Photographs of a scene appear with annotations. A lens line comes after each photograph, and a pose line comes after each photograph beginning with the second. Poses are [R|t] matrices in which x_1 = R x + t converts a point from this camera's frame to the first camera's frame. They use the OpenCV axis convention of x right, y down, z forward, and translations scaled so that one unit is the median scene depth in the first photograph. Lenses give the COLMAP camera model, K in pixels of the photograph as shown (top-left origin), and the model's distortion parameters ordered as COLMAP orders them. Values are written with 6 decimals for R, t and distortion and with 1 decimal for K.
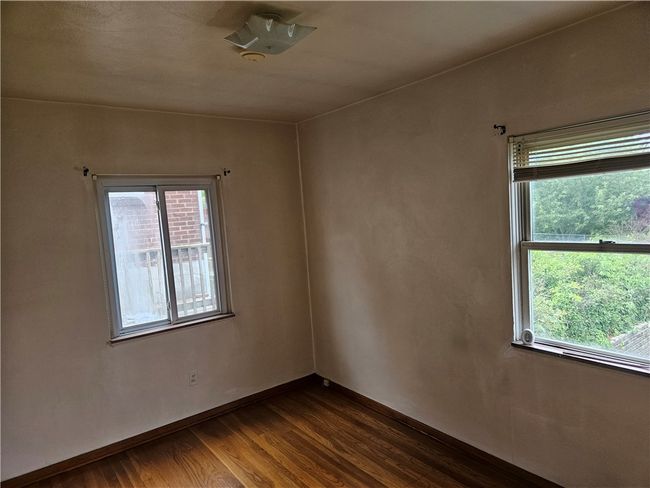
lens RADIAL K [[427.8, 0, 326.8], [0, 427.8, 250.3], [0, 0, 1]] dist [0.067380, -0.057917]
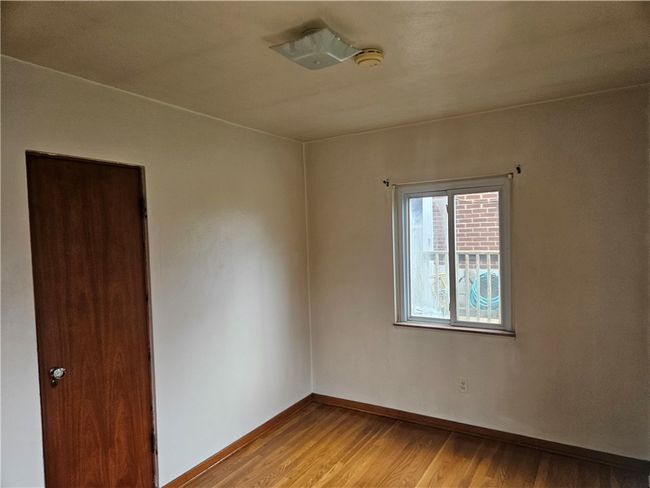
lens RADIAL K [[428.7, 0, 341.8], [0, 428.7, 256.0], [0, 0, 1]] dist [0.070381, 0.000702]
pose [[0.382684, 0.101986, -0.918233, 0.452295], [-0.078022, 0.993906, 0.077874, -0.050115], [0.920579, 0.041841, 0.388309, 0.347531]]
